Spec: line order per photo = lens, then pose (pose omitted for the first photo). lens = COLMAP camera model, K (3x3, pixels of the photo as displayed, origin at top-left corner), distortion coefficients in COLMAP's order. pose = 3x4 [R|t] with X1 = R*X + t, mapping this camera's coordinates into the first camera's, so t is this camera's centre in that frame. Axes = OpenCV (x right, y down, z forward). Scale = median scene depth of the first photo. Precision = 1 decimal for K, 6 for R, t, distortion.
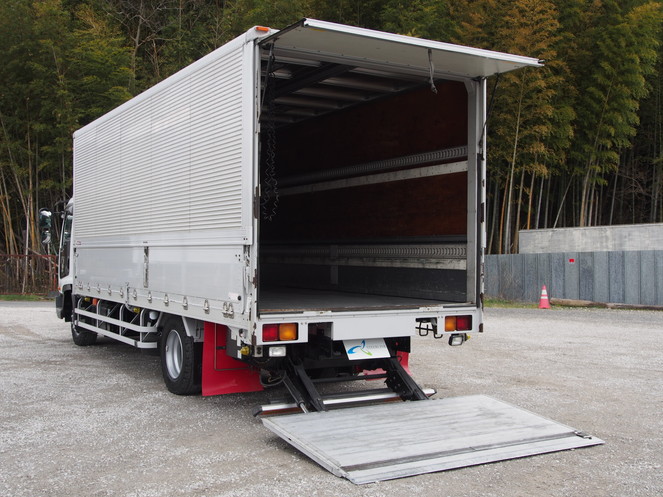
lens RADIAL K [[767.0, 0, 334.4], [0, 767.0, 254.8], [0, 0, 1]] dist [0.038959, 0.000000]
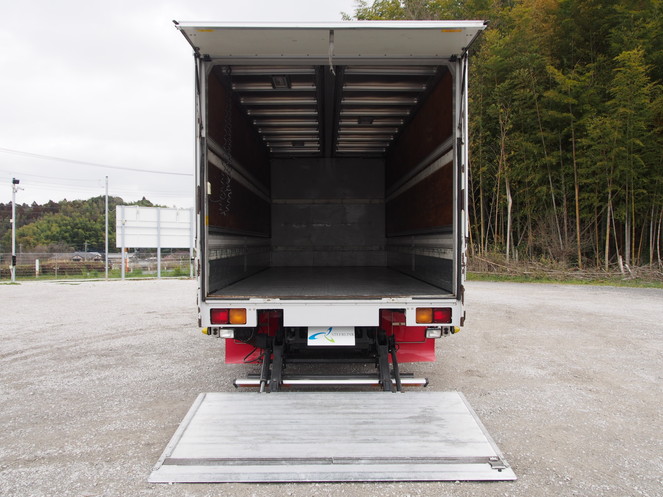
lens RADIAL K [[523.1, 0, 334.8], [0, 523.1, 249.5], [0, 0, 1]] dist [0.000821, -0.003255]
pose [[0.861529, -0.005035, -0.507683, 0.409021], [0.009144, 0.999943, 0.005601, 0.001136], [0.507625, -0.009468, 0.861526, 0.390859]]
